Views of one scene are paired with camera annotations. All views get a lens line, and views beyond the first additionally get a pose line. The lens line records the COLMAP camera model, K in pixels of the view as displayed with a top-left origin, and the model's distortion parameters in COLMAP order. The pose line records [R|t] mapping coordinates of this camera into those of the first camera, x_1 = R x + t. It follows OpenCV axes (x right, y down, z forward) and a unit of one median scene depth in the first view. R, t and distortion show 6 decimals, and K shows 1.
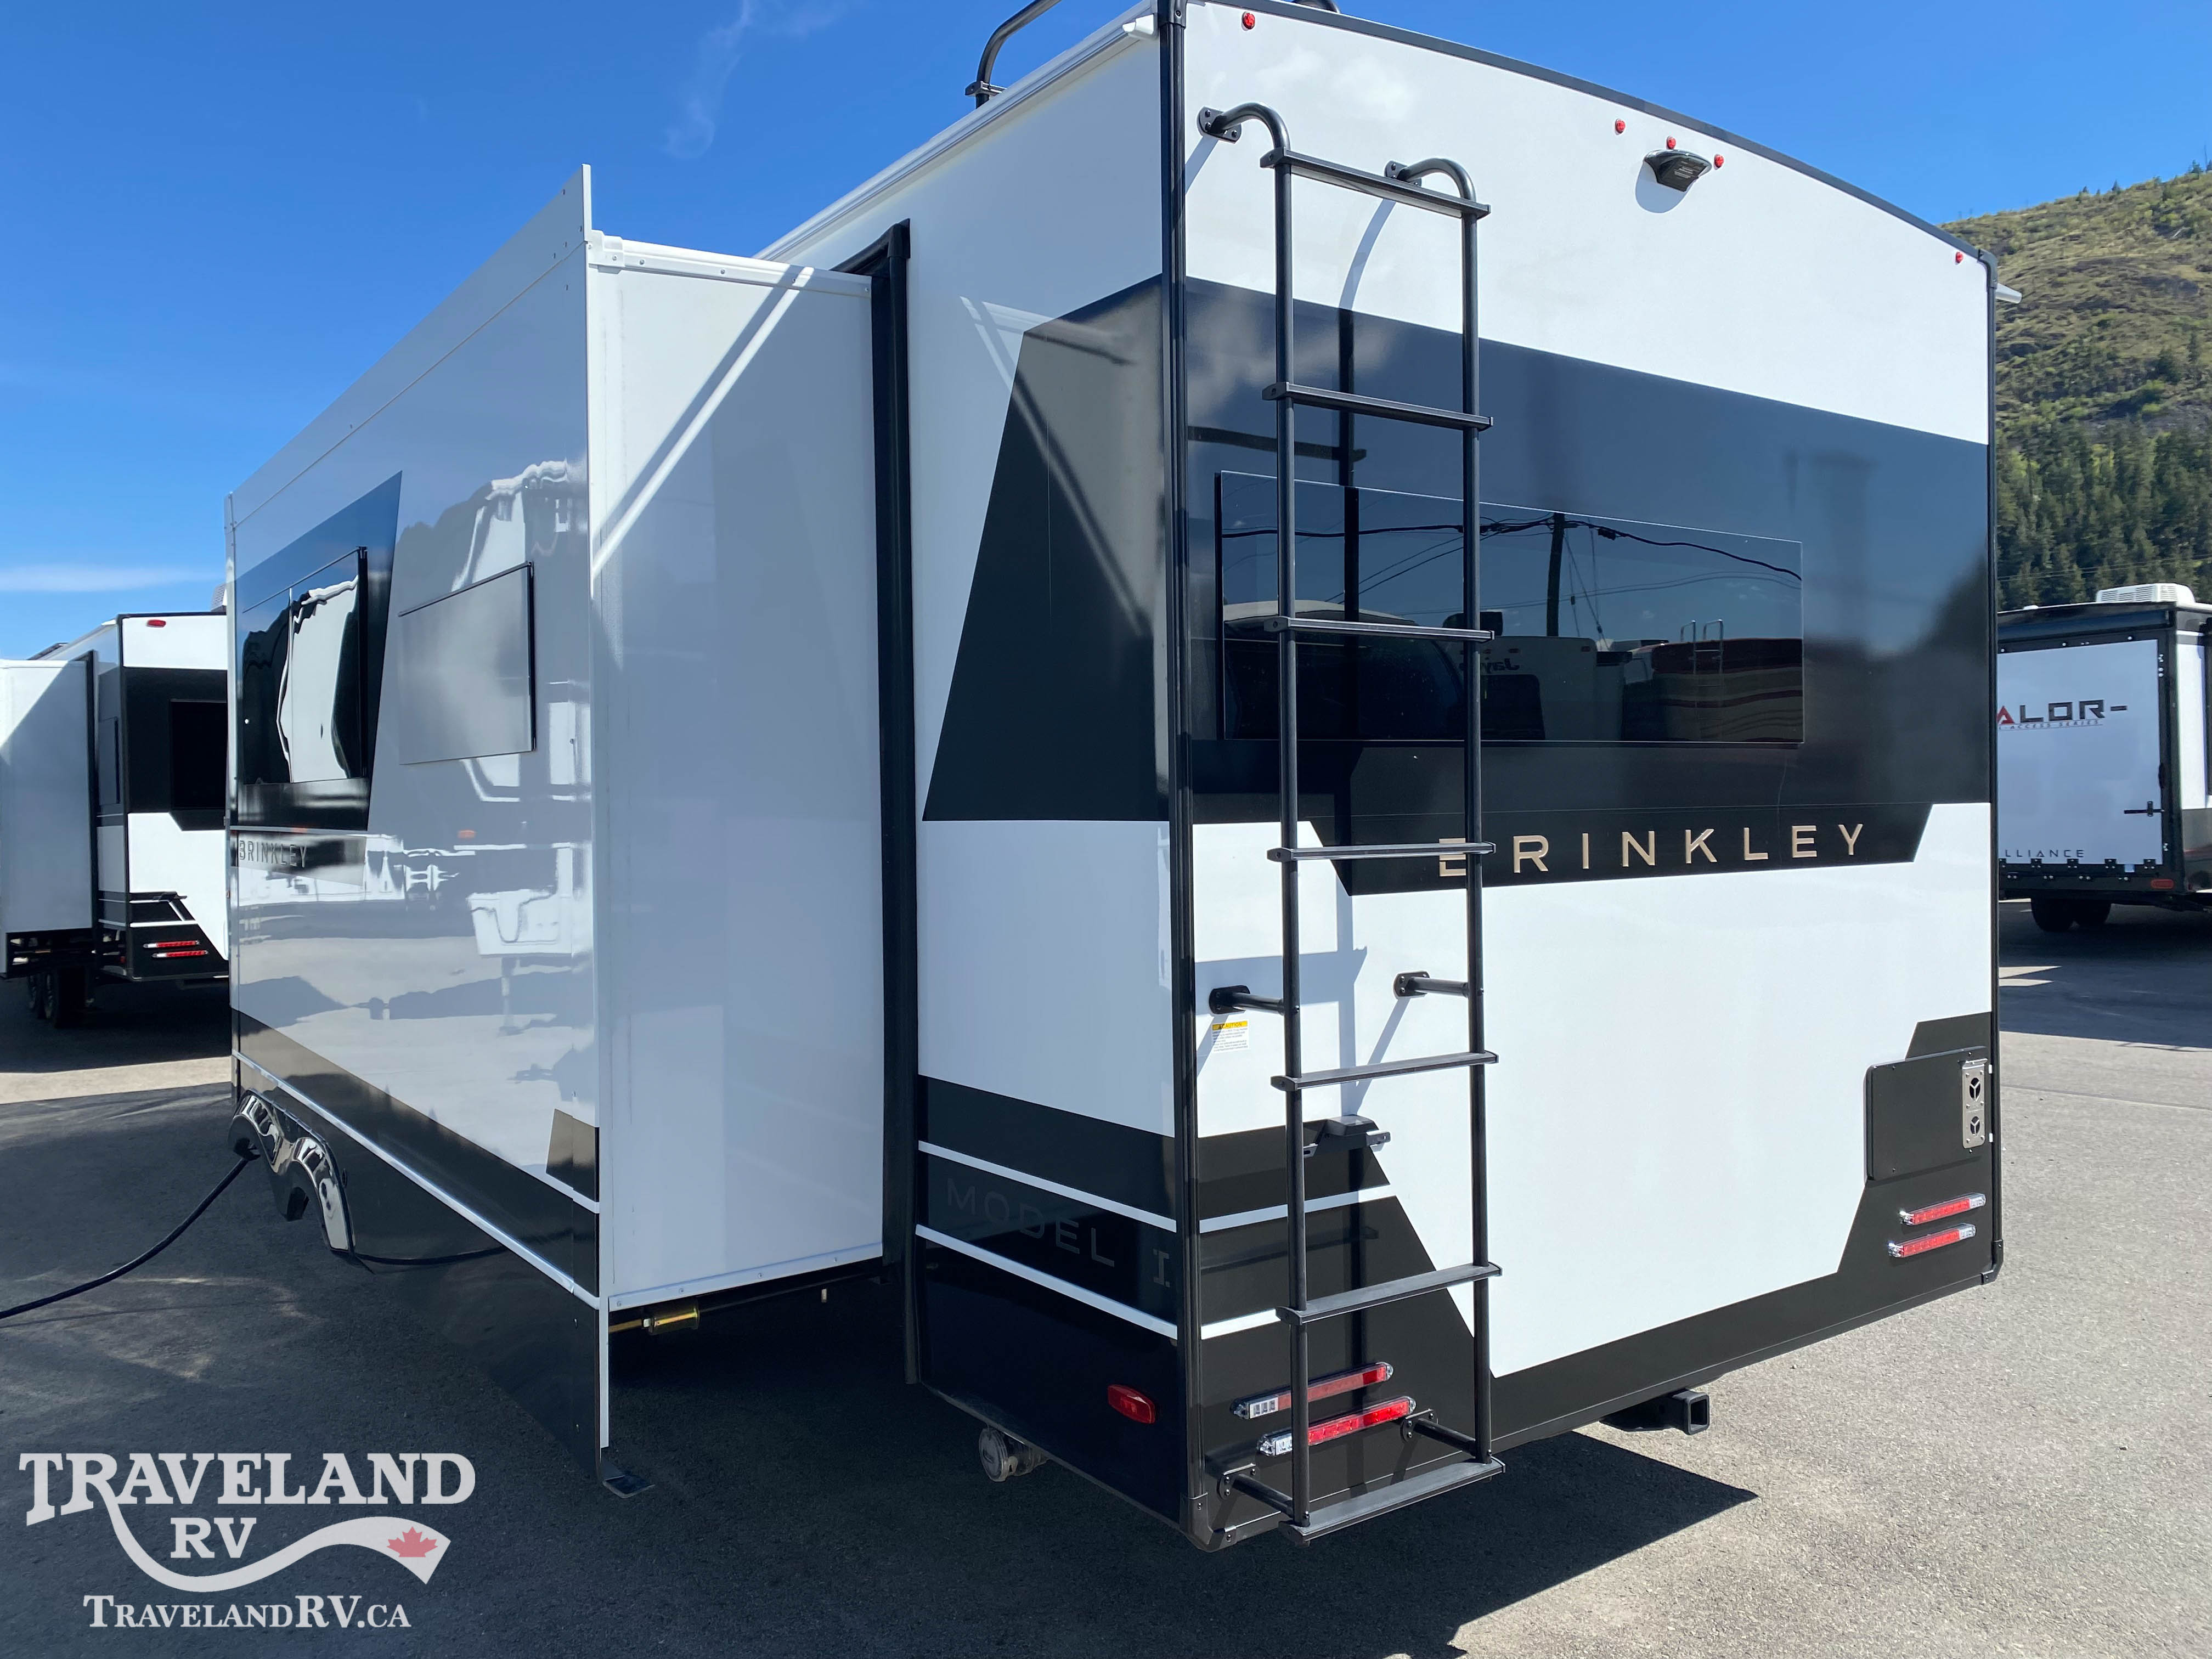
lens RADIAL K [[1674.7, 0, 1101.2], [0, 1674.7, 809.0], [0, 0, 1]] dist [0.028550, -0.001733]
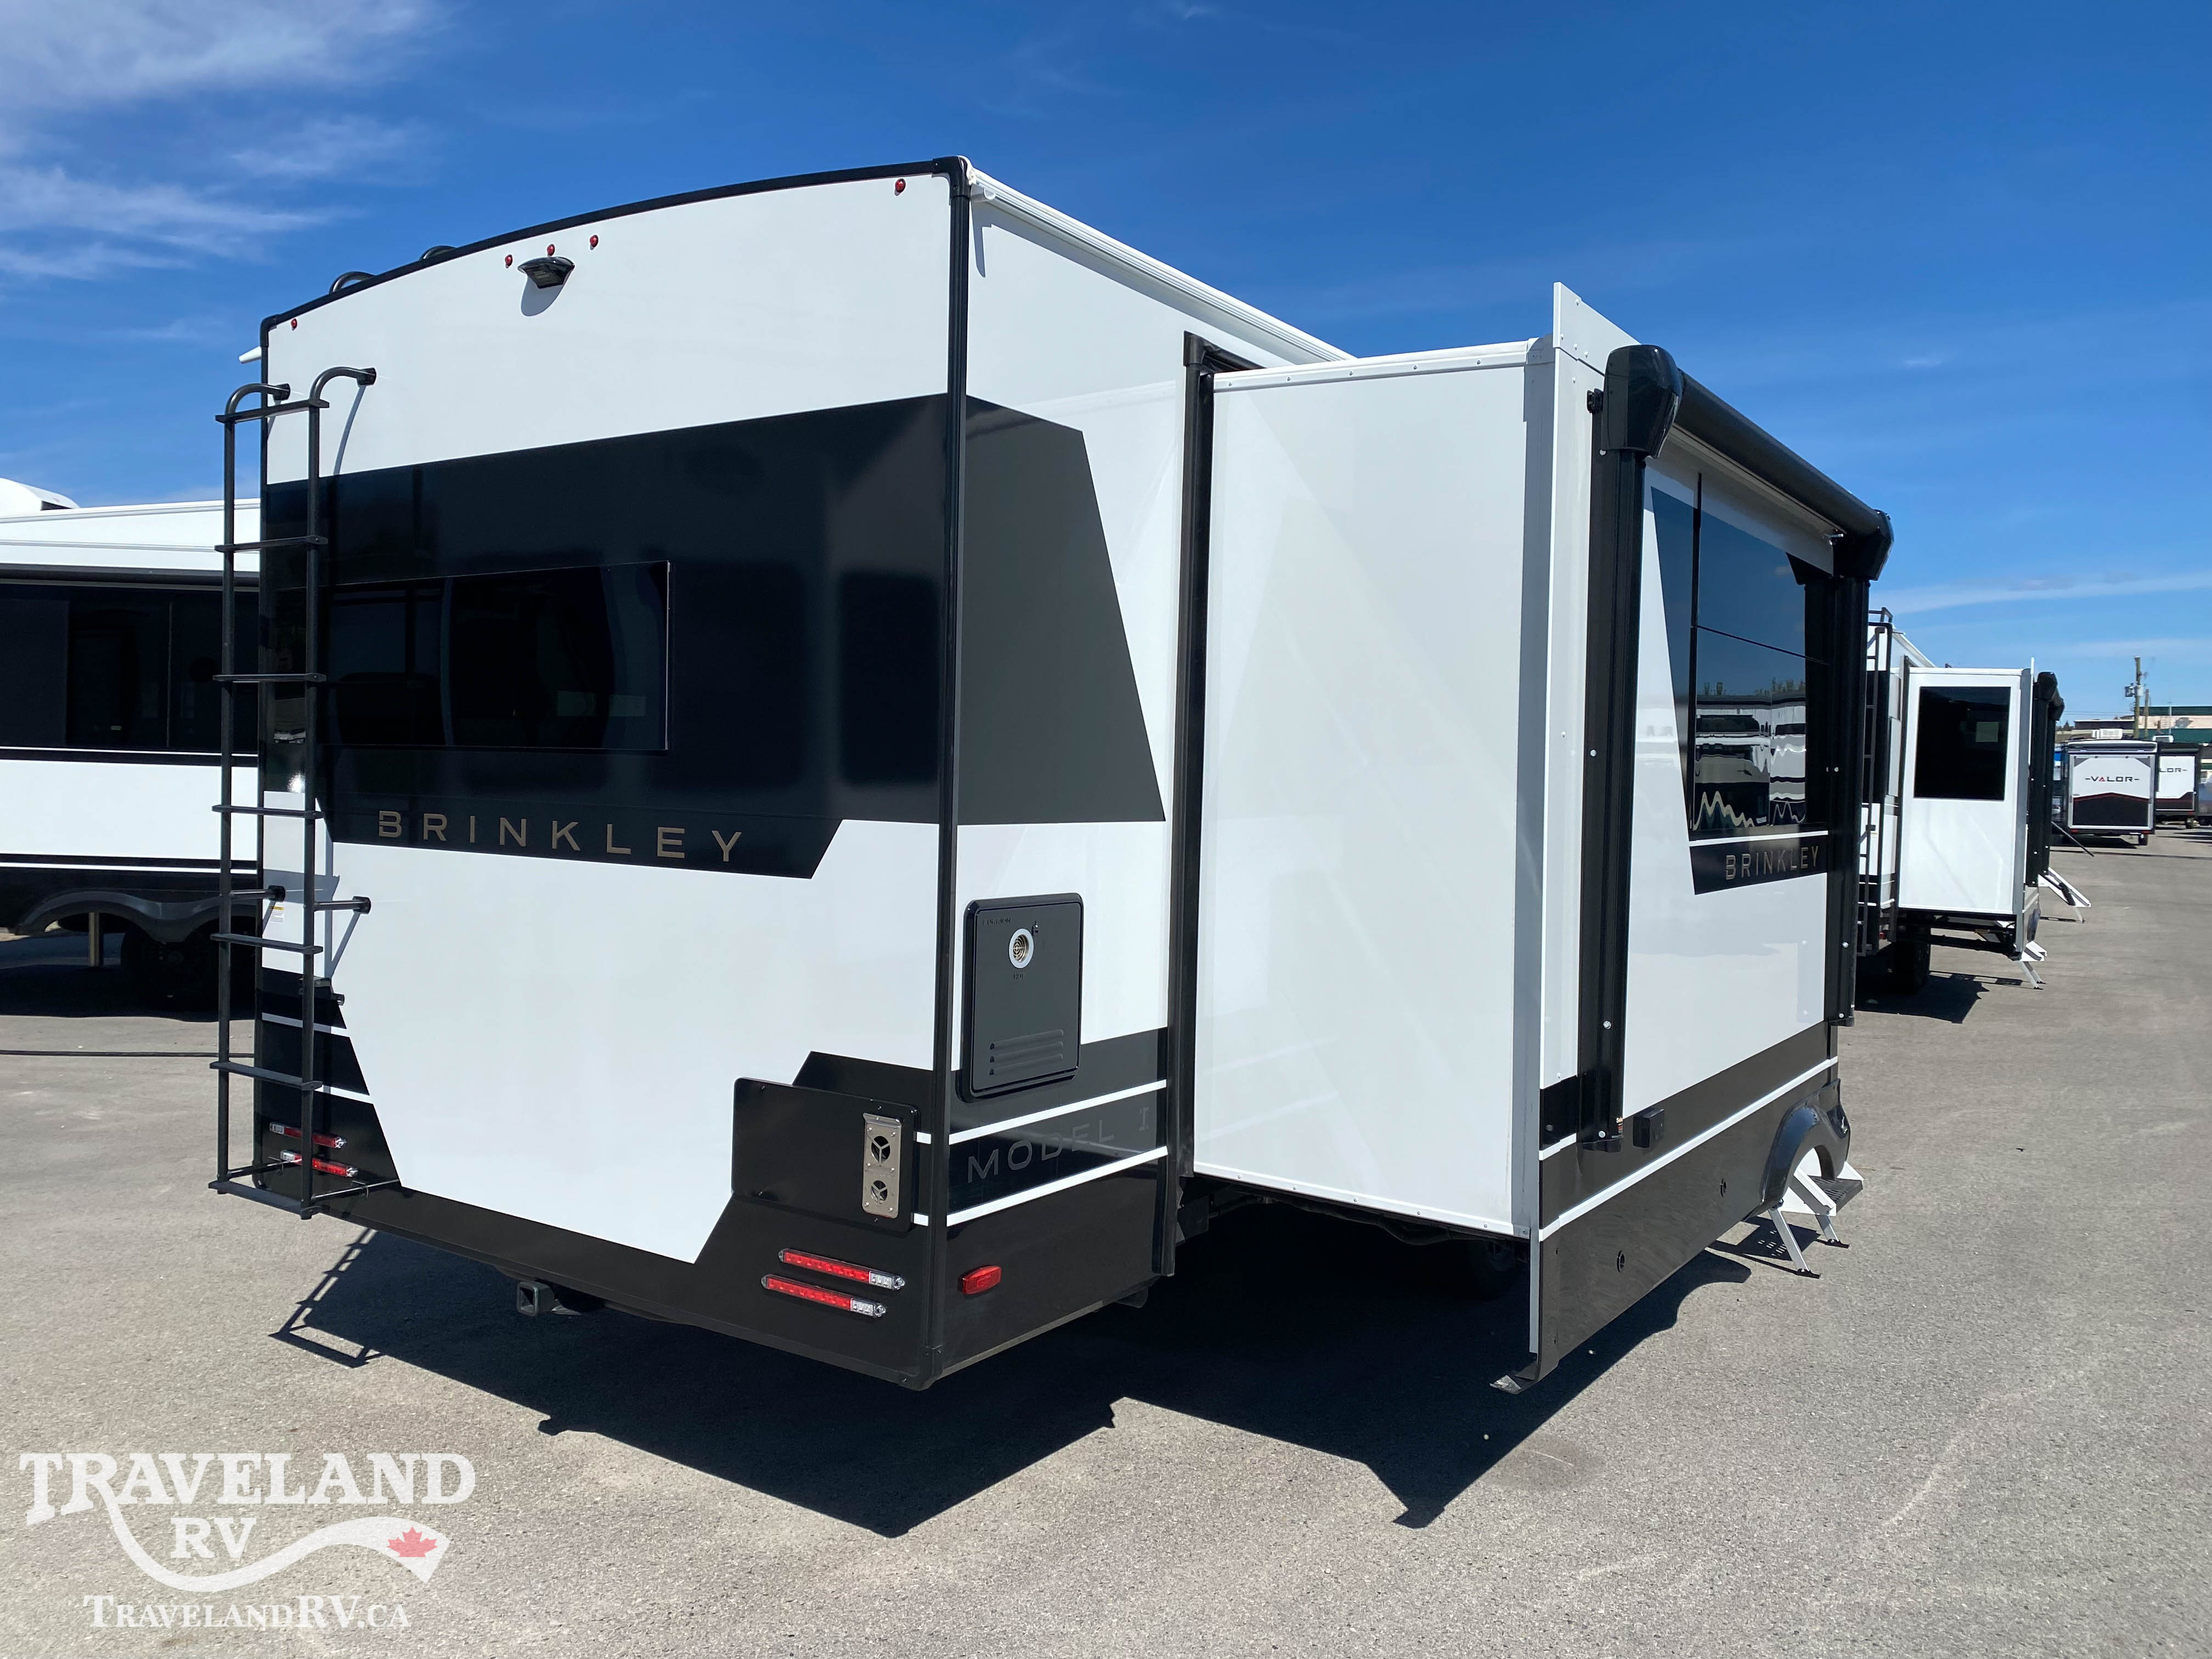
lens RADIAL K [[1674.7, 0, 1101.1], [0, 1674.7, 841.4], [0, 0, 1]] dist [0.028550, -0.001733]
pose [[0.346103, 0.053836, -0.936651, 1.639418], [-0.042790, 0.998219, 0.041563, -0.040106], [0.937220, 0.025695, 0.347790, 0.969327]]
